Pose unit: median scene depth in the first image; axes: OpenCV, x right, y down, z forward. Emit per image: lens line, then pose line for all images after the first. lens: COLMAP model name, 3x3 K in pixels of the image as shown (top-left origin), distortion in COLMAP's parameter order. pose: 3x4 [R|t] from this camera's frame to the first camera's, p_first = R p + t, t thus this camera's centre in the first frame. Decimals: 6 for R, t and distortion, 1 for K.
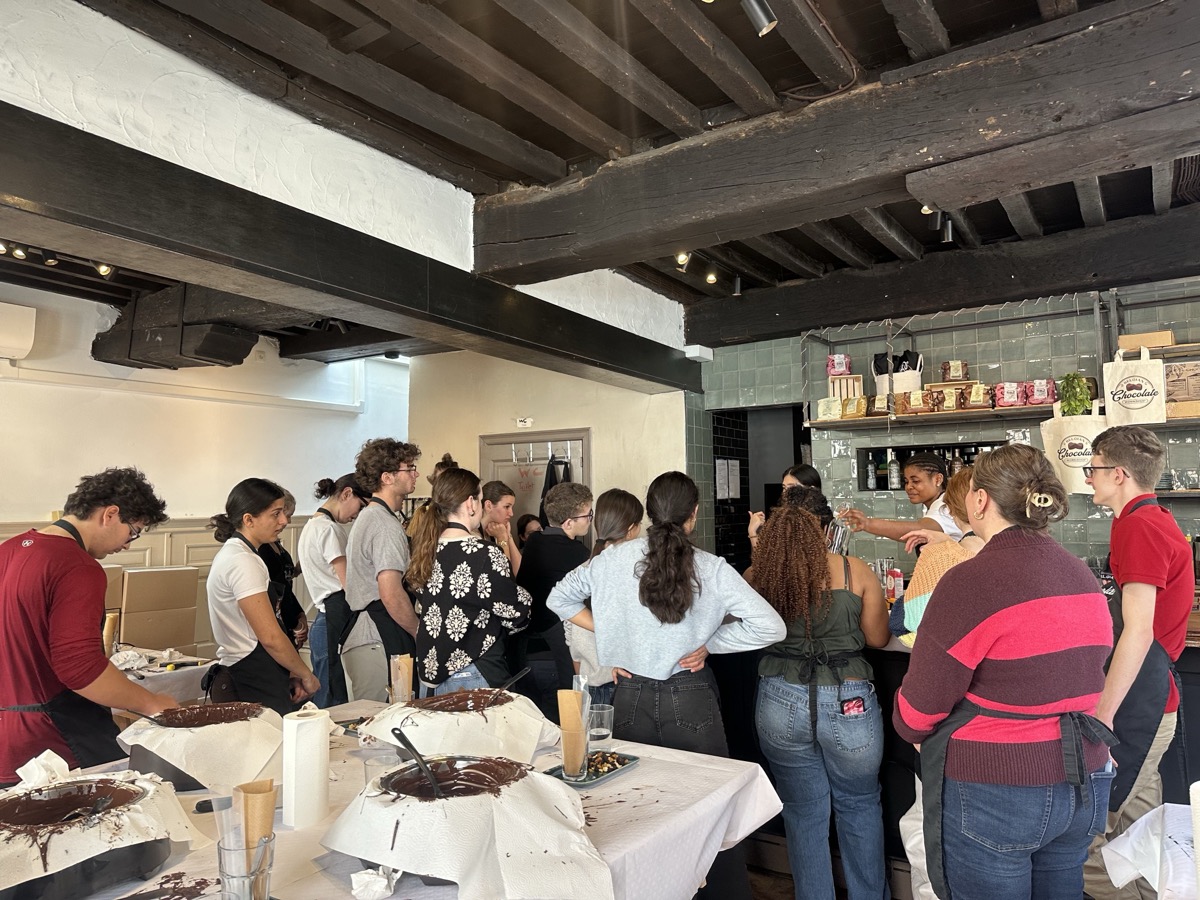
lens RADIAL K [[844.3, 0, 653.8], [0, 844.3, 451.8], [0, 0, 1]] dist [0.003678, -0.036869]
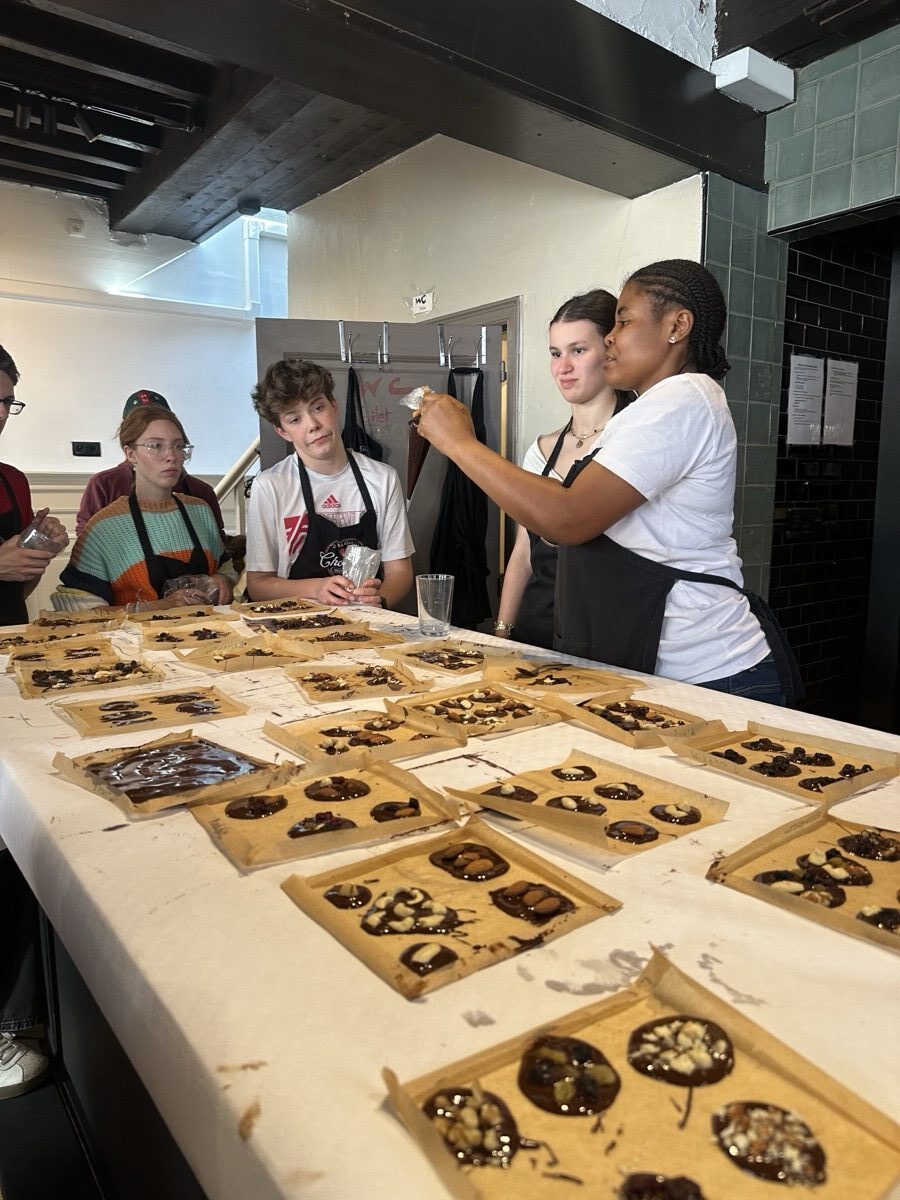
lens RADIAL K [[872.0, 0, 450.0], [0, 872.0, 600.0], [0, 0, 1]] dist [0.002009, -0.006090]
pose [[0.920295, 0.070470, -0.384826, 0.100928], [0.009062, 0.979540, 0.201047, 0.045077], [0.391120, -0.188510, 0.900827, 0.528212]]
